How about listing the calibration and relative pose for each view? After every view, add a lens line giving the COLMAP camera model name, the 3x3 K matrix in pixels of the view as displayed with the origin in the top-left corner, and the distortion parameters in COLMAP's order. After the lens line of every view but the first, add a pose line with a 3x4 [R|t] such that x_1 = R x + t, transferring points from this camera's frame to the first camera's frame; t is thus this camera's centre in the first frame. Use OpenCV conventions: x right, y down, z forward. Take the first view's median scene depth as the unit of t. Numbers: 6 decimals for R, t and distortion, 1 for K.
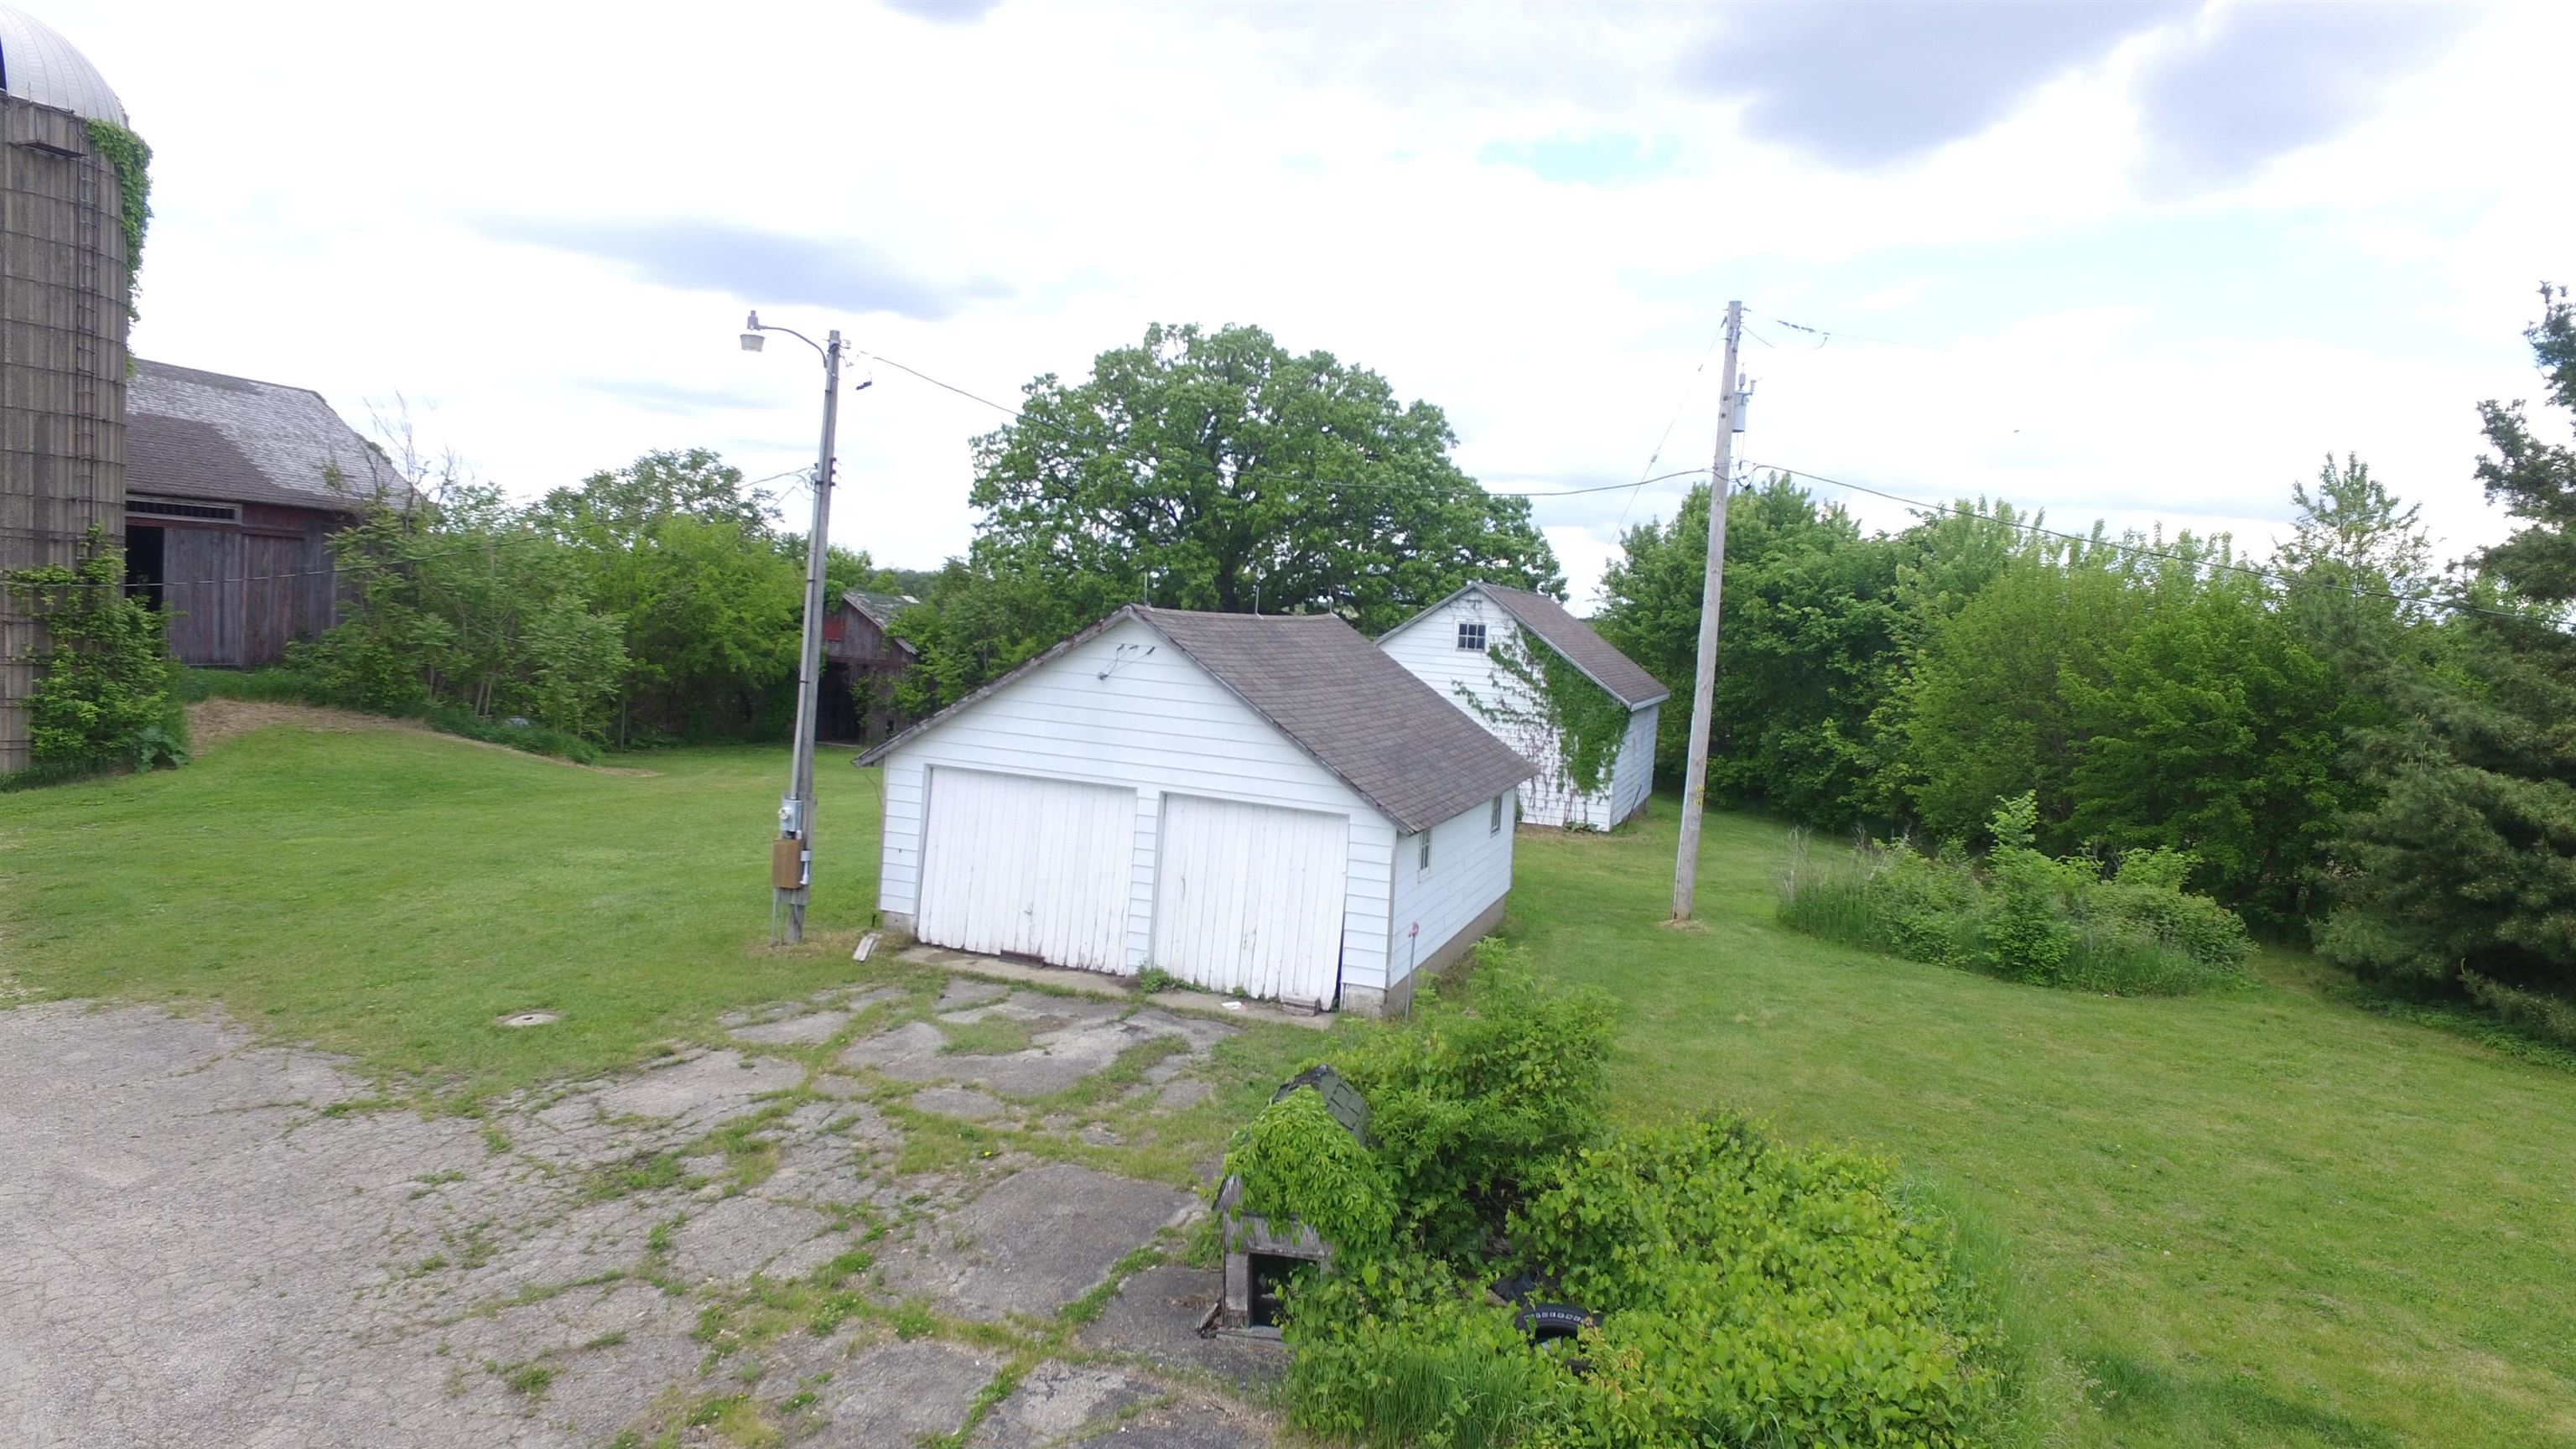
lens RADIAL K [[1563.8, 0, 1287.2], [0, 1563.8, 727.8], [0, 0, 1]] dist [-0.007470, -0.002461]
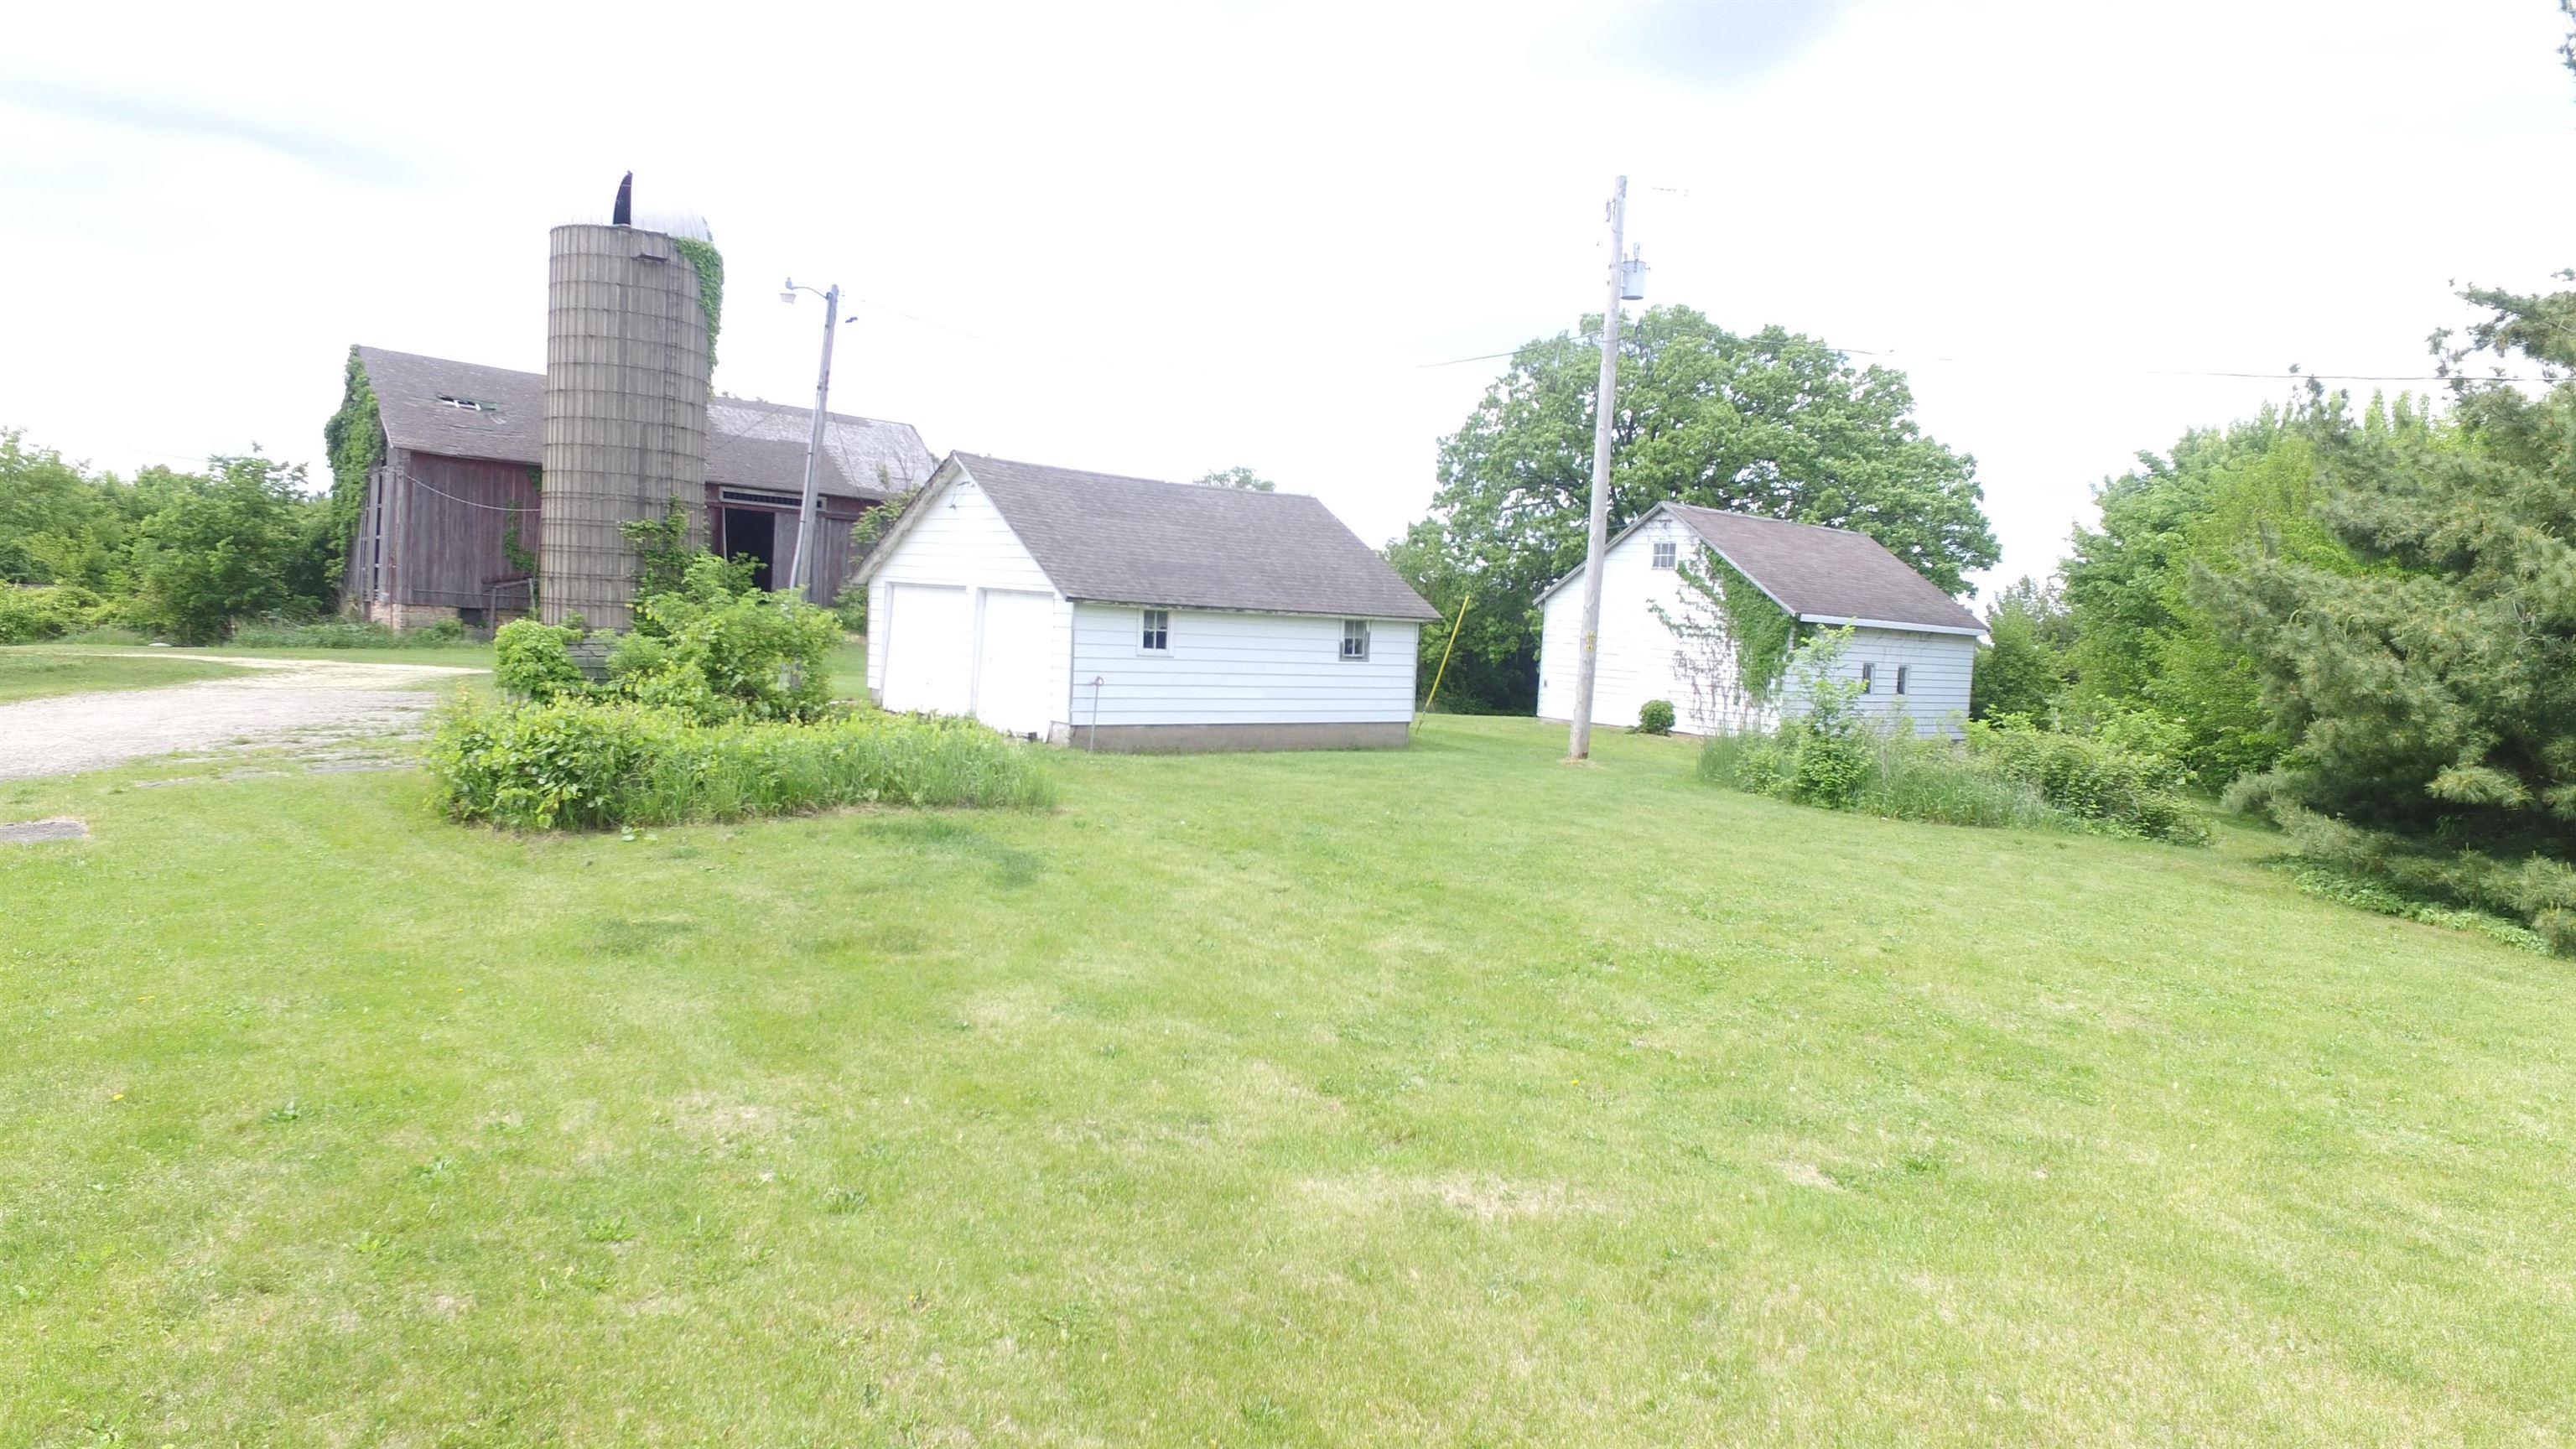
lens RADIAL K [[1563.8, 0, 1290.3], [0, 1563.8, 718.7], [0, 0, 1]] dist [-0.007470, -0.002461]
pose [[0.854762, 0.013789, -0.518837, 0.450893], [-0.042837, 0.998111, -0.044045, 0.106917], [0.517250, 0.059873, 0.853738, -0.003701]]
